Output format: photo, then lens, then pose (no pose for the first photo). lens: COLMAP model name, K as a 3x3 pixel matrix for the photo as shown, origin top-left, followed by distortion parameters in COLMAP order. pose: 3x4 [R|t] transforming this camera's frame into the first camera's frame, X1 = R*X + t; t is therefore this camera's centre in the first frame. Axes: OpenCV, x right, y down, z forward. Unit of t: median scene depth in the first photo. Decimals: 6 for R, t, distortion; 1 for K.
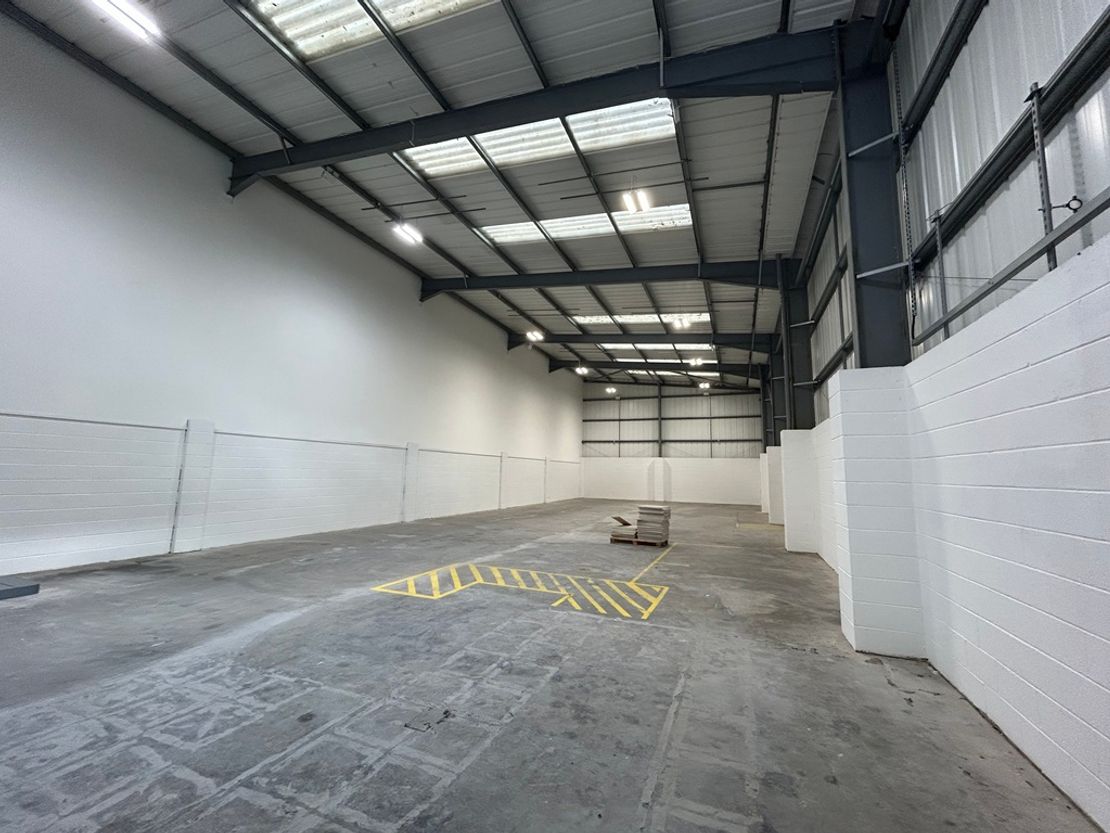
lens RADIAL K [[448.8, 0, 555.9], [0, 448.8, 418.9], [0, 0, 1]] dist [-0.003086, 0.000150]
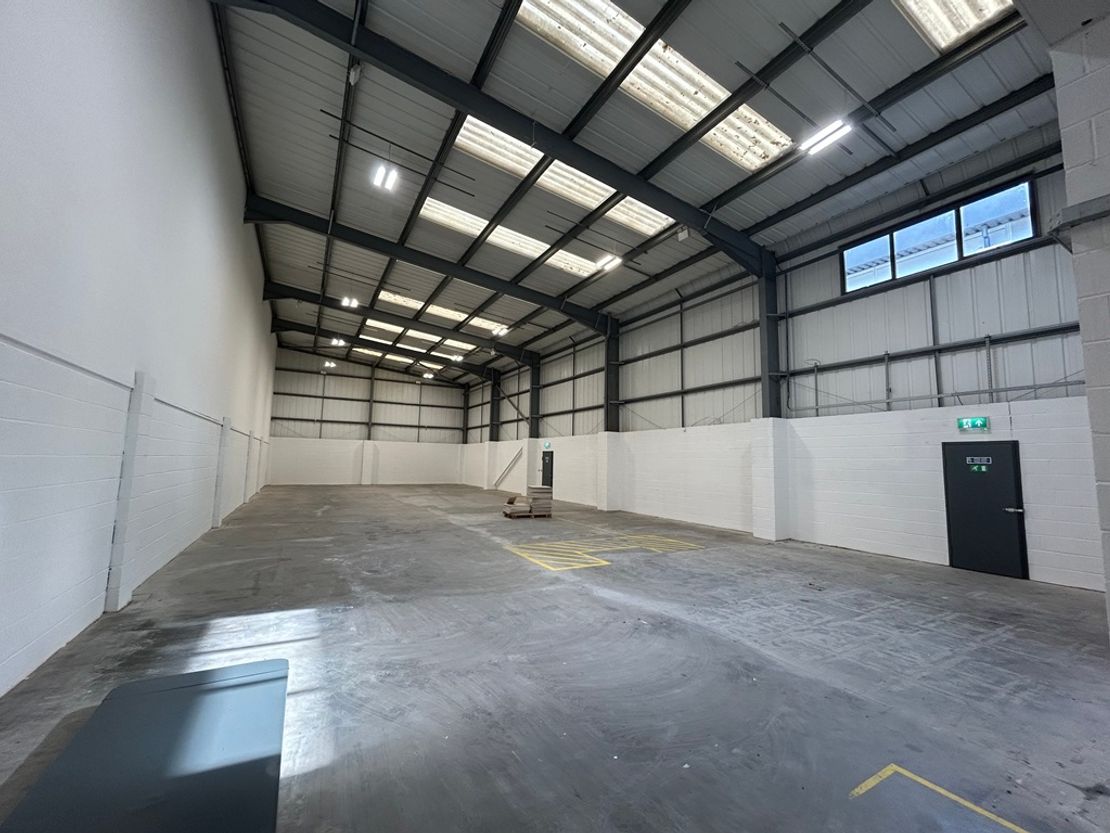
lens RADIAL K [[448.8, 0, 557.6], [0, 448.8, 417.2], [0, 0, 1]] dist [-0.003086, 0.000150]
pose [[0.617642, 0.070925, 0.783255, -0.754859], [-0.101667, 0.994769, -0.009907, 0.009158], [-0.779860, -0.073512, 0.621622, 0.195705]]
